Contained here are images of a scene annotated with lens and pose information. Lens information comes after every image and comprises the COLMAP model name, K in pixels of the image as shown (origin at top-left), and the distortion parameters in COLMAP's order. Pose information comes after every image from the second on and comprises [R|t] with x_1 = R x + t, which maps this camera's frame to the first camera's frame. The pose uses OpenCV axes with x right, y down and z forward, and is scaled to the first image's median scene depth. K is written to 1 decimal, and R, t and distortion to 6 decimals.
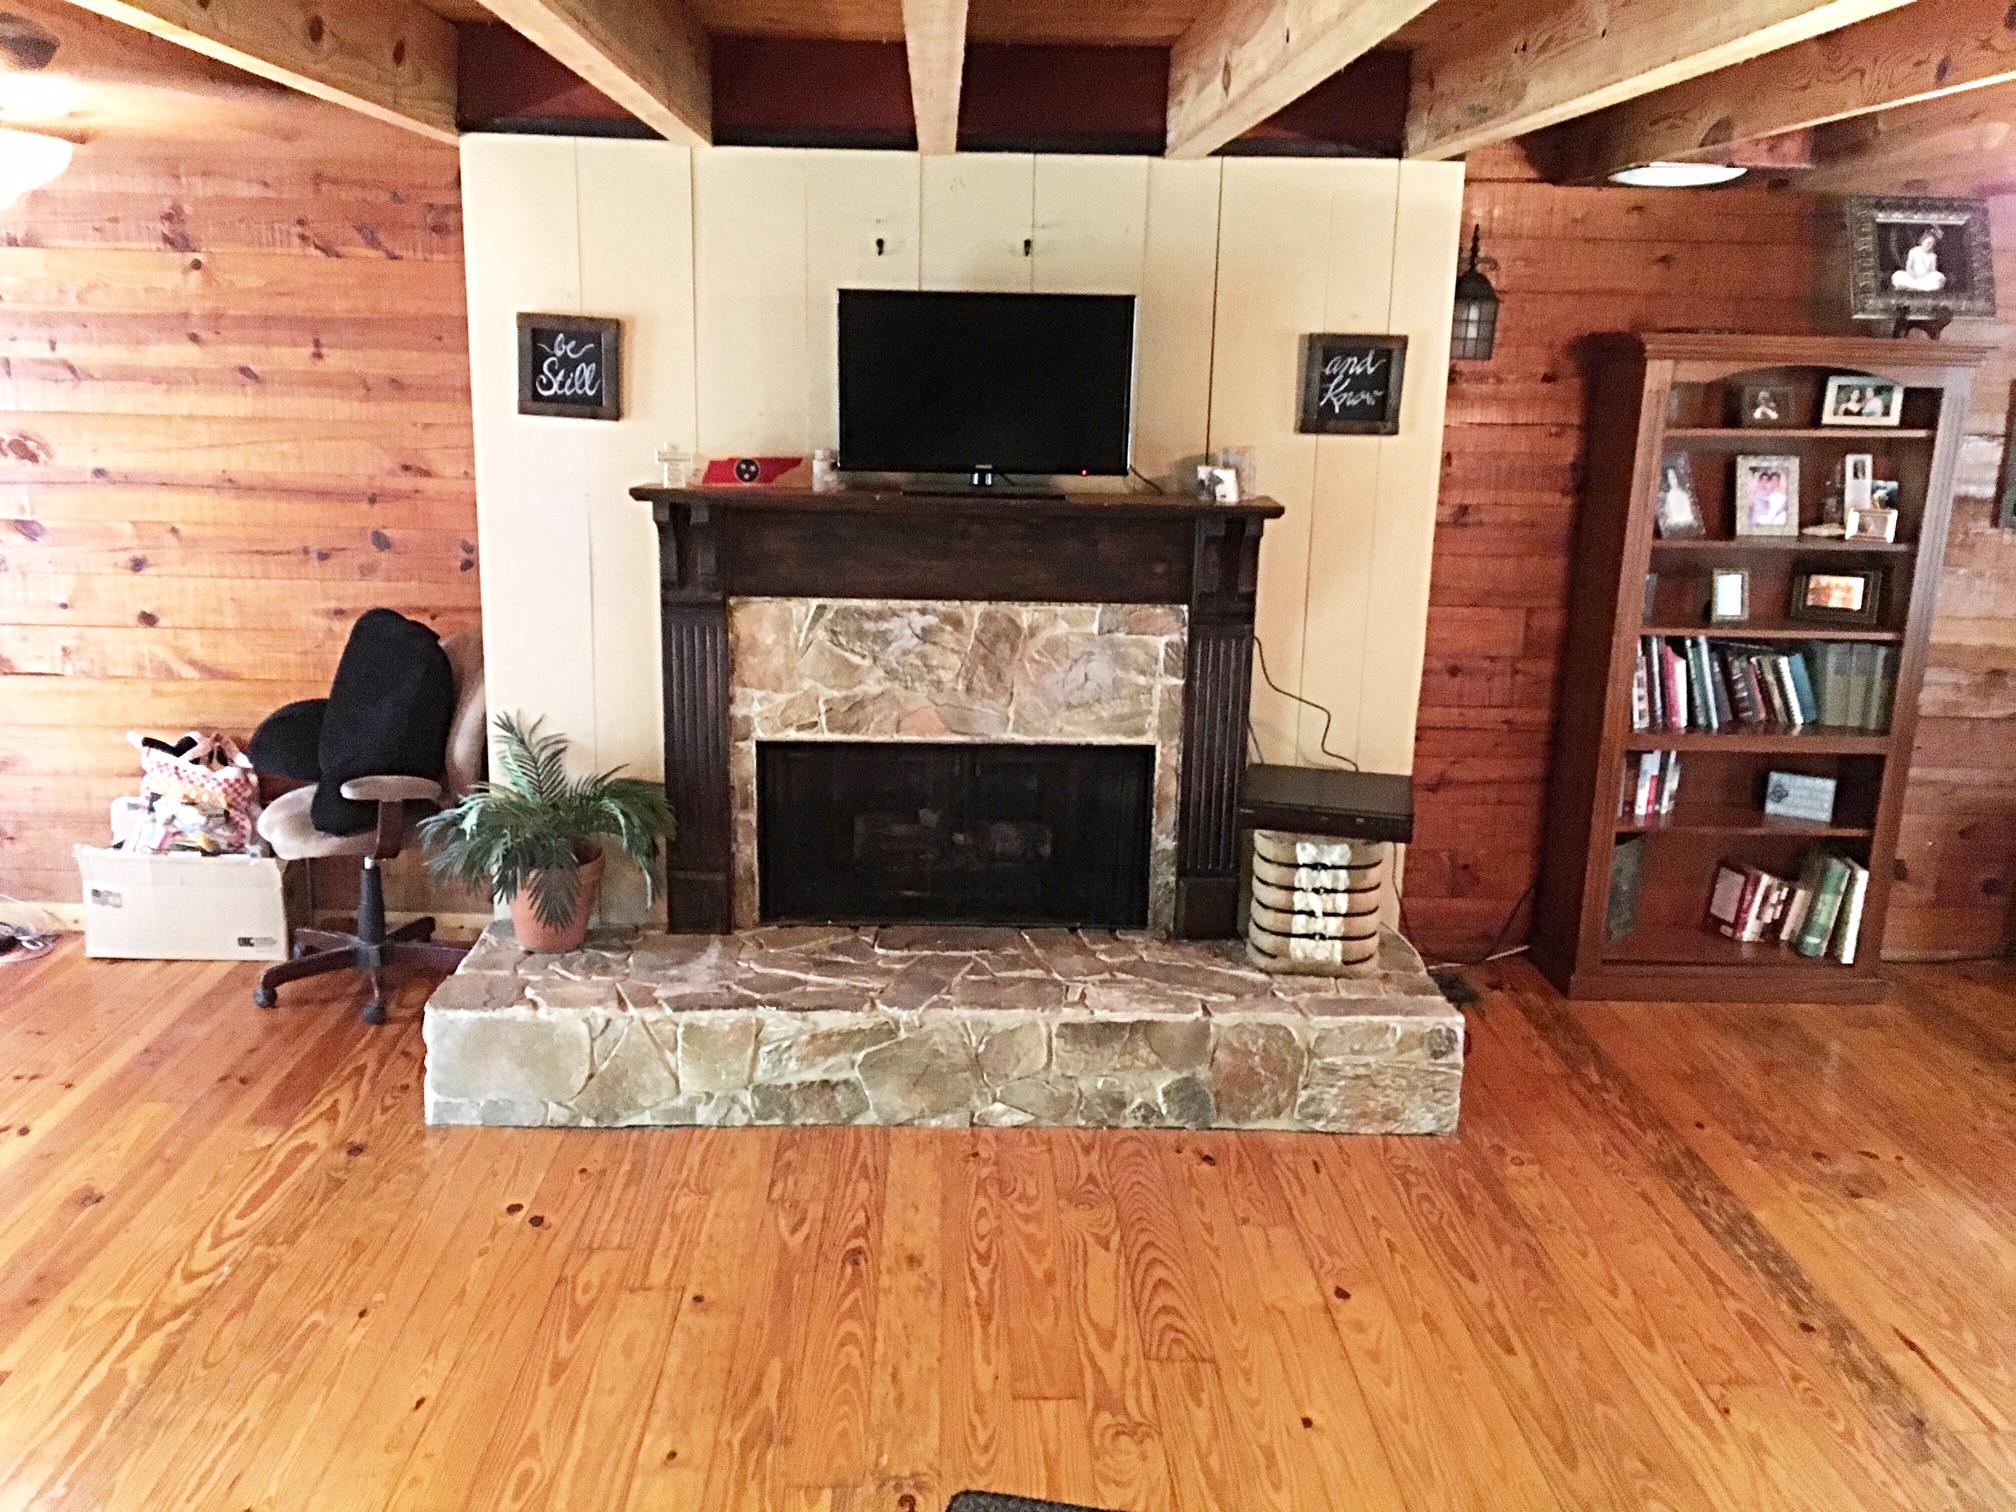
lens RADIAL K [[1710.3, 0, 990.6], [0, 1710.3, 762.9], [0, 0, 1]] dist [0.052076, -0.073987]
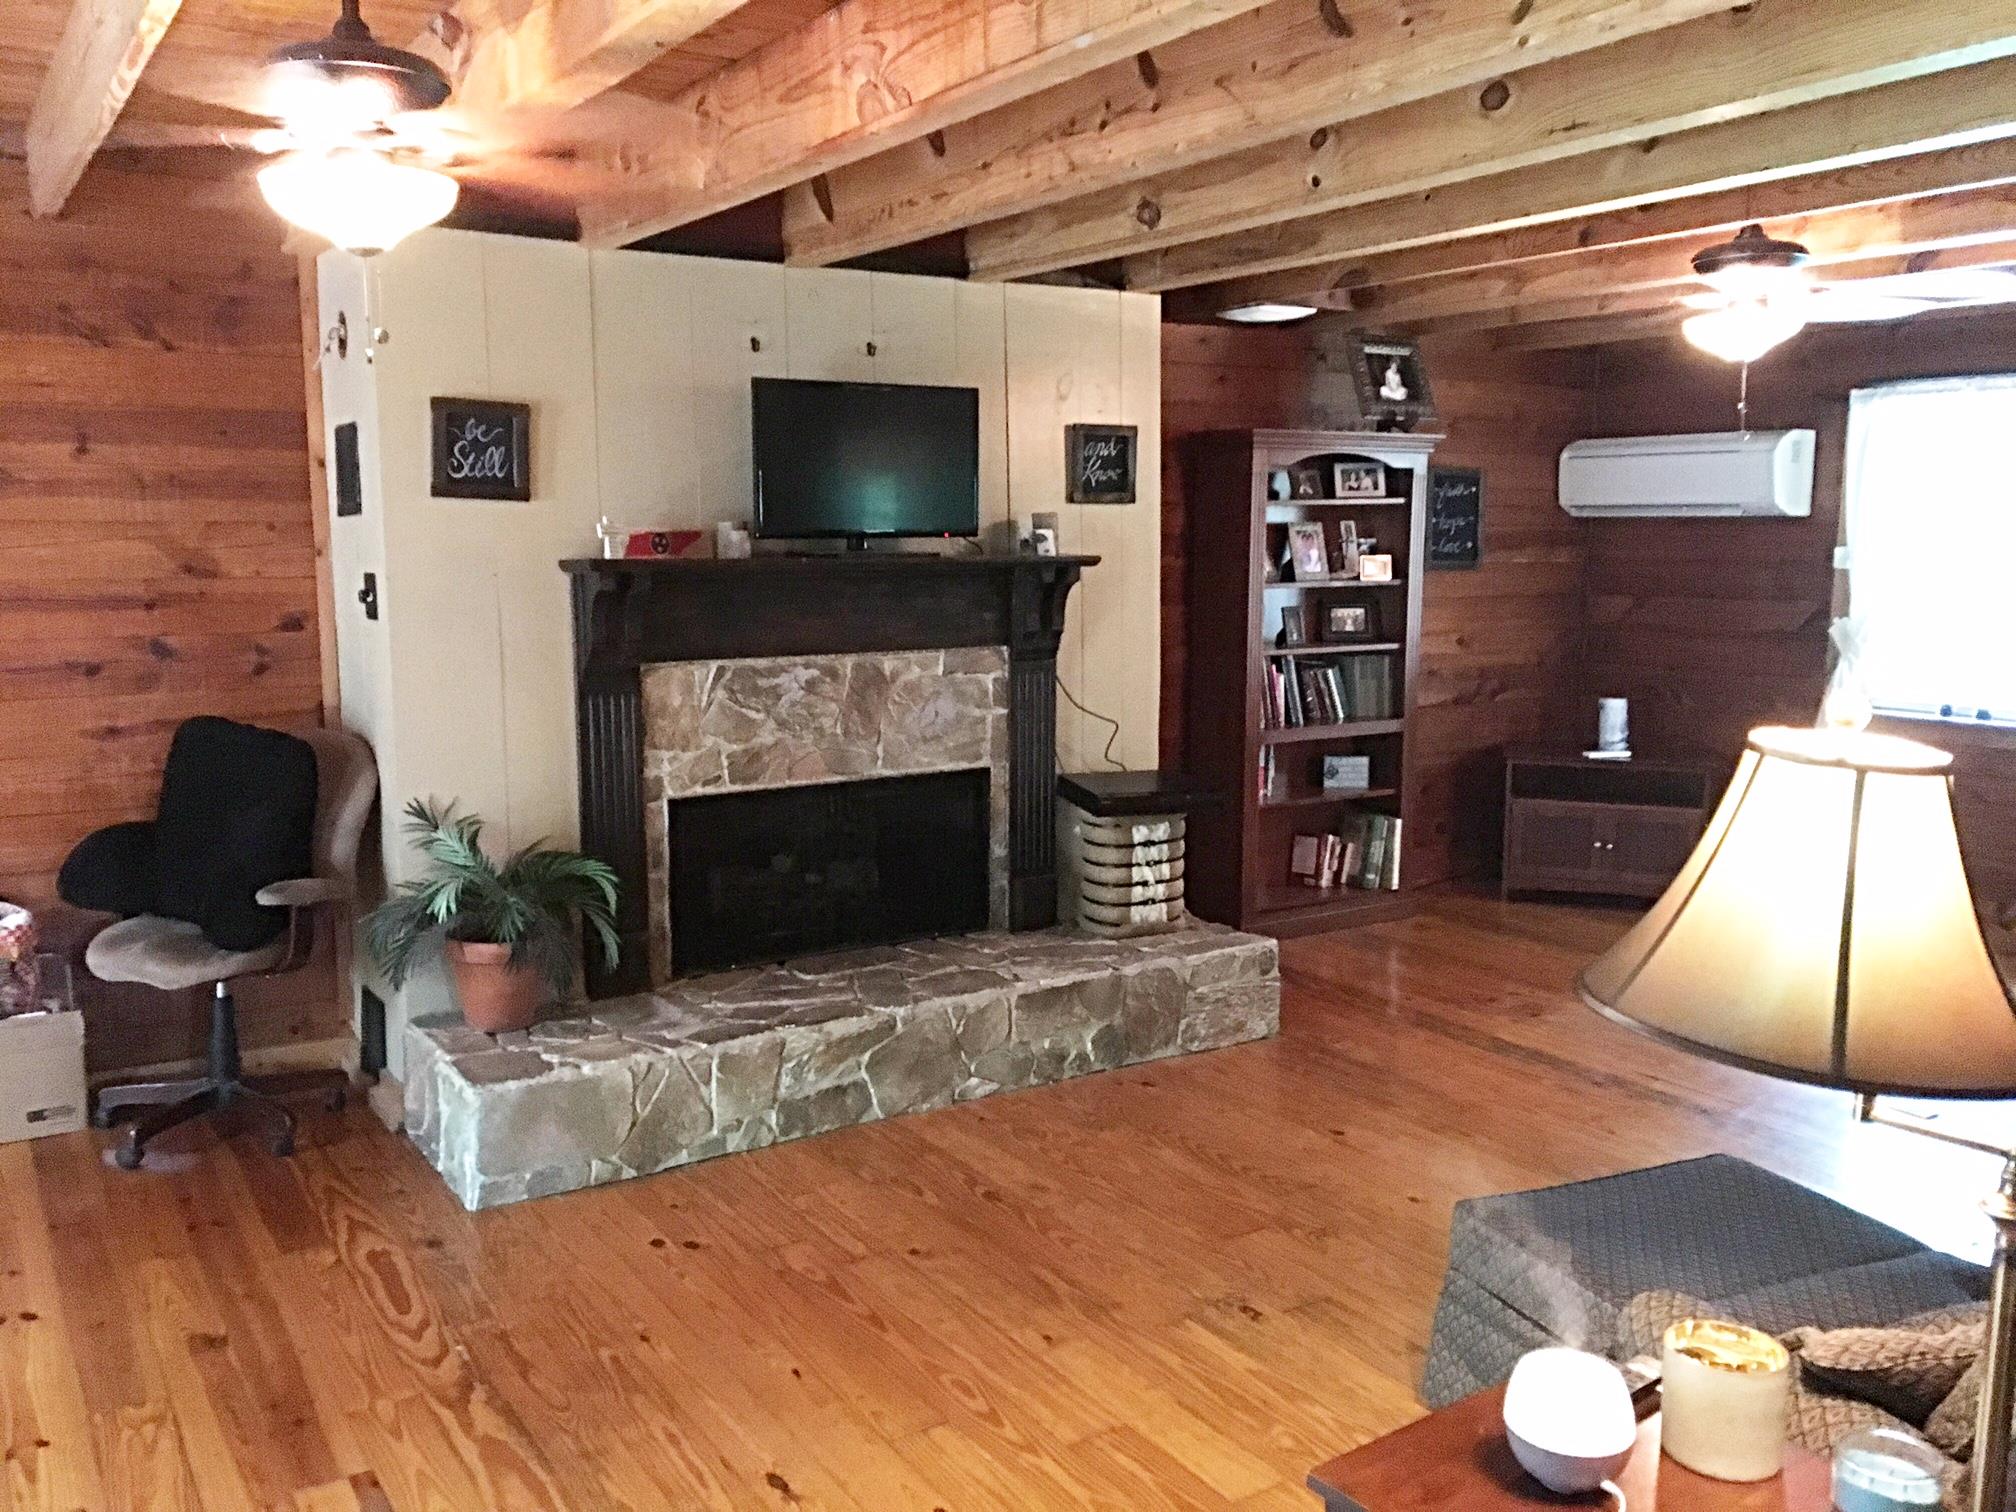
lens RADIAL K [[1710.3, 0, 1007.7], [0, 1710.3, 757.8], [0, 0, 1]] dist [0.052076, -0.073987]
pose [[0.850765, -0.095556, 0.516786, -0.513317], [0.146803, 0.987399, -0.059102, 0.056075], [-0.504626, 0.126148, 0.854072, -0.010397]]
